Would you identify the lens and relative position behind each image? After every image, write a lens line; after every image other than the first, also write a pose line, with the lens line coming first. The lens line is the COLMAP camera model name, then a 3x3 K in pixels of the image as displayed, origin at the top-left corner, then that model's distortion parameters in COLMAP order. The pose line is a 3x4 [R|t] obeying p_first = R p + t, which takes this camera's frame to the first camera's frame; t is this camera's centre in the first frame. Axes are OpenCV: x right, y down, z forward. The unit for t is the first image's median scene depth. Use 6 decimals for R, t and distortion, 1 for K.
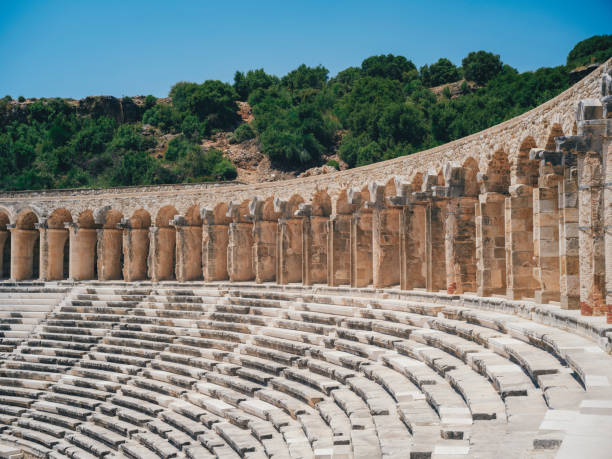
lens RADIAL K [[831.6, 0, 306.0], [0, 831.6, 229.5], [0, 0, 1]] dist [-0.004402, 0.002099]
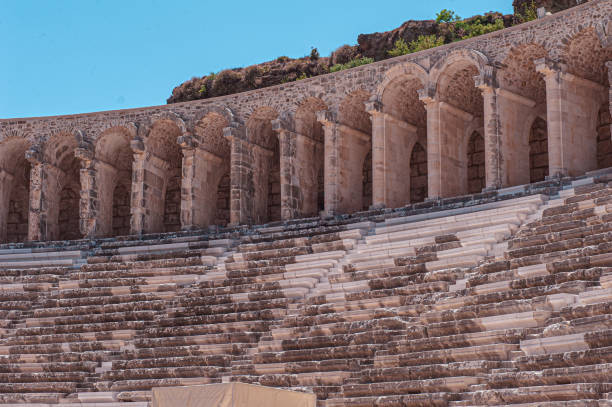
lens RADIAL K [[1186.0, 0, 306.0], [0, 1186.0, 203.5], [0, 0, 1]] dist [0.159559, 0.002764]
pose [[0.918561, -0.072372, -0.388598, -0.201709], [0.013361, 0.988219, -0.152462, 0.238671], [0.395054, 0.134853, 0.908706, 0.446785]]
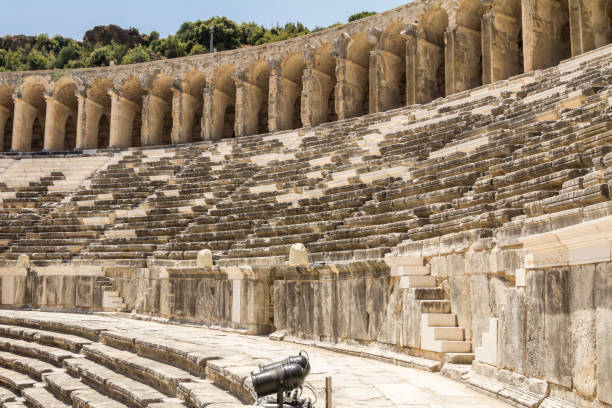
lens RADIAL K [[707.7, 0, 306.0], [0, 707.7, 204.0], [0, 0, 1]] dist [-0.090943, -0.002980]
pose [[0.991107, 0.033338, 0.128824, -0.219355], [-0.025458, 0.997730, -0.062342, 0.230029], [-0.130610, 0.058508, 0.989706, 0.233697]]
